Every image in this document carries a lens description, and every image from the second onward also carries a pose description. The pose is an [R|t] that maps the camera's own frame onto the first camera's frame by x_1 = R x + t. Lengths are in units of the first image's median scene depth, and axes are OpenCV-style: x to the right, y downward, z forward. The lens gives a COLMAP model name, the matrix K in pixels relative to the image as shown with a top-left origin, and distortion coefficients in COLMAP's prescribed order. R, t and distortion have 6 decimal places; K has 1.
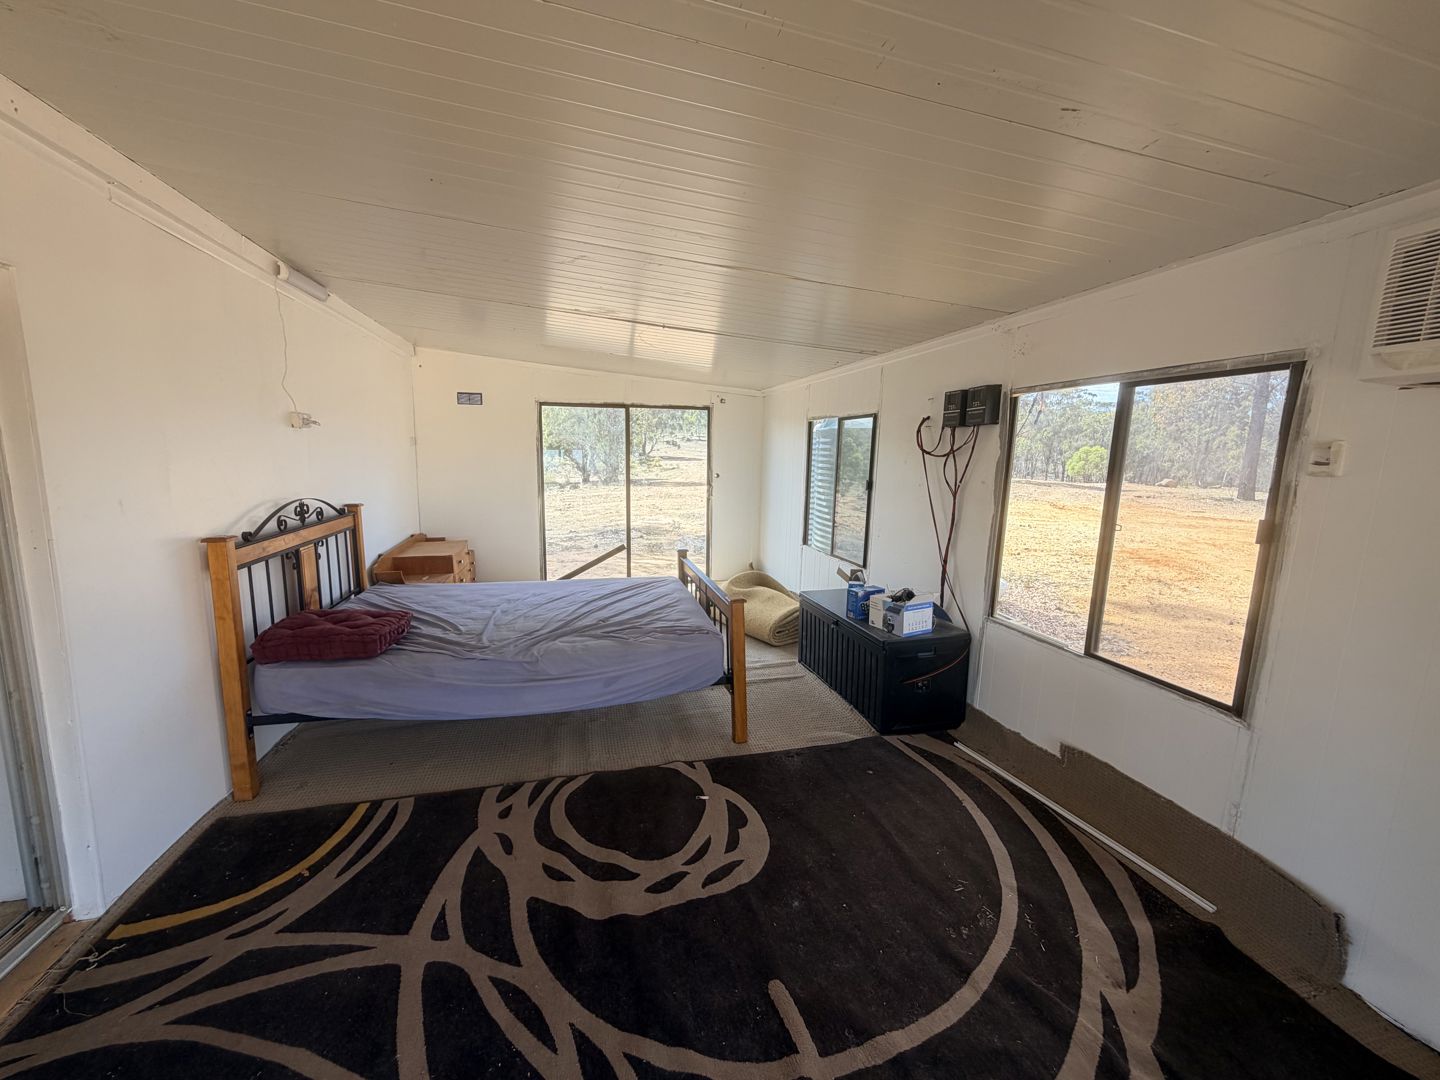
lens RADIAL K [[576.8, 0, 710.8], [0, 576.8, 535.9], [0, 0, 1]] dist [-0.002251, -0.000125]
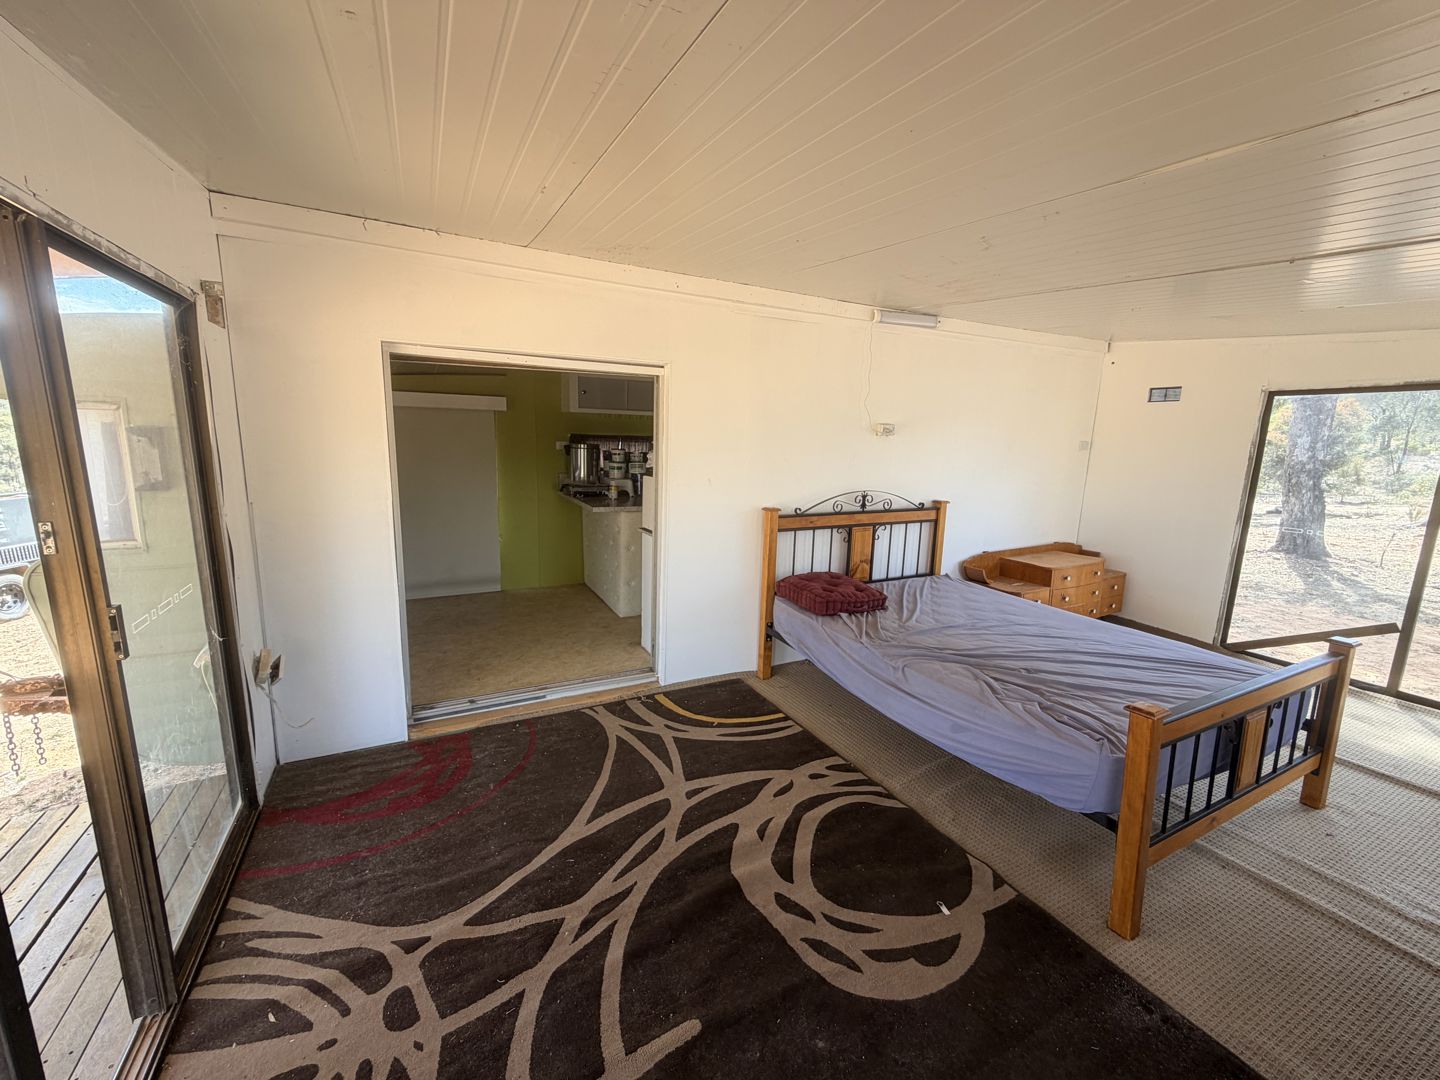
lens RADIAL K [[571.6, 0, 715.9], [0, 571.6, 539.4], [0, 0, 1]] dist [-0.003576, 0.000017]
pose [[0.230989, 0.163359, -0.959145, 0.534344], [-0.158110, 0.979003, 0.128664, -0.079413], [0.960024, 0.121931, 0.251967, 0.417712]]
